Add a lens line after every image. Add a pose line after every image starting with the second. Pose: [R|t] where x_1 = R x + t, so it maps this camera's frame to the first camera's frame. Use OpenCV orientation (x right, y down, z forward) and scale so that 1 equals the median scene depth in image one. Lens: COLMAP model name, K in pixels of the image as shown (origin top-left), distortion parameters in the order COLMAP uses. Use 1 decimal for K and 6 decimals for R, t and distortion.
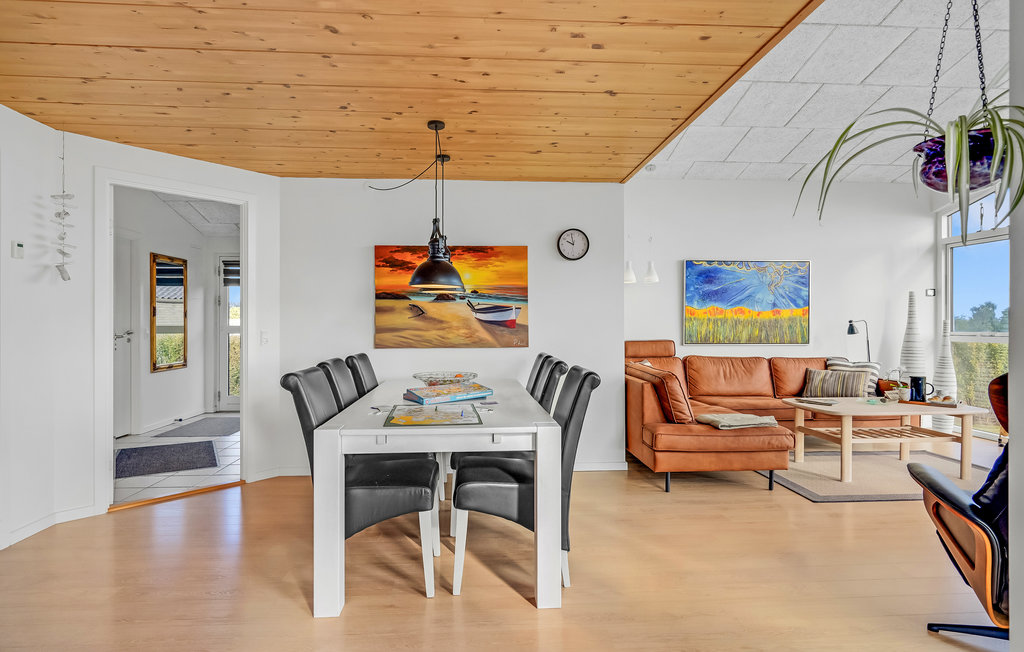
lens RADIAL K [[546.7, 0, 512.0], [0, 546.7, 326.0], [0, 0, 1]] dist [-0.000678, 0.000343]
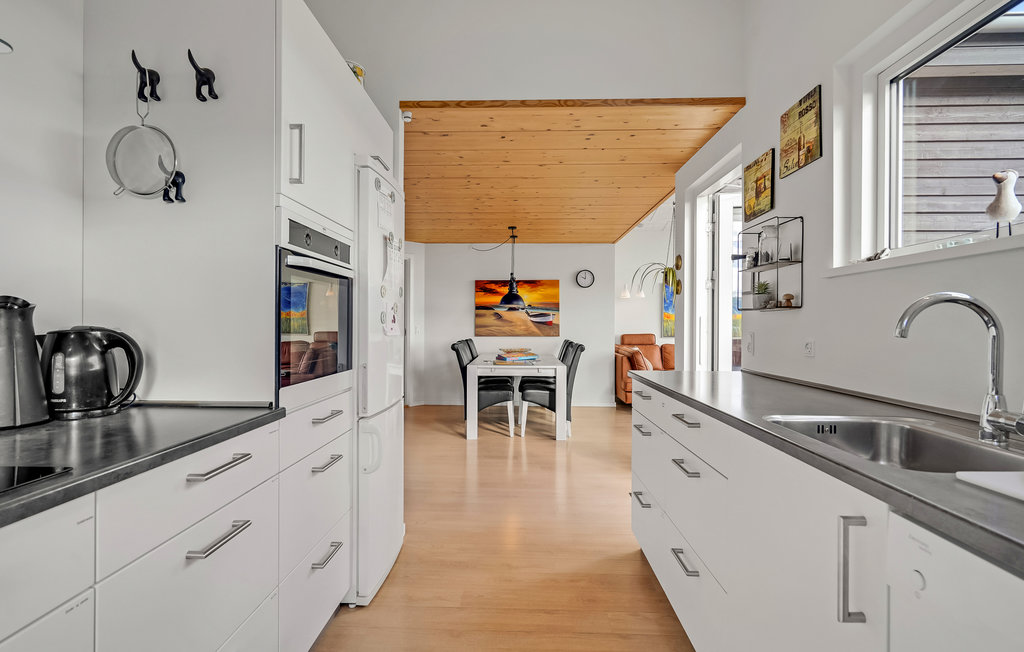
lens RADIAL K [[502.7, 0, 512.0], [0, 502.7, 326.0], [0, 0, 1]] dist [0.000159, -0.000002]
pose [[0.995300, 0.005195, -0.096700, 0.035045], [-0.005060, 0.999986, 0.001648, 0.002730], [0.096707, -0.001151, 0.995312, -0.665197]]
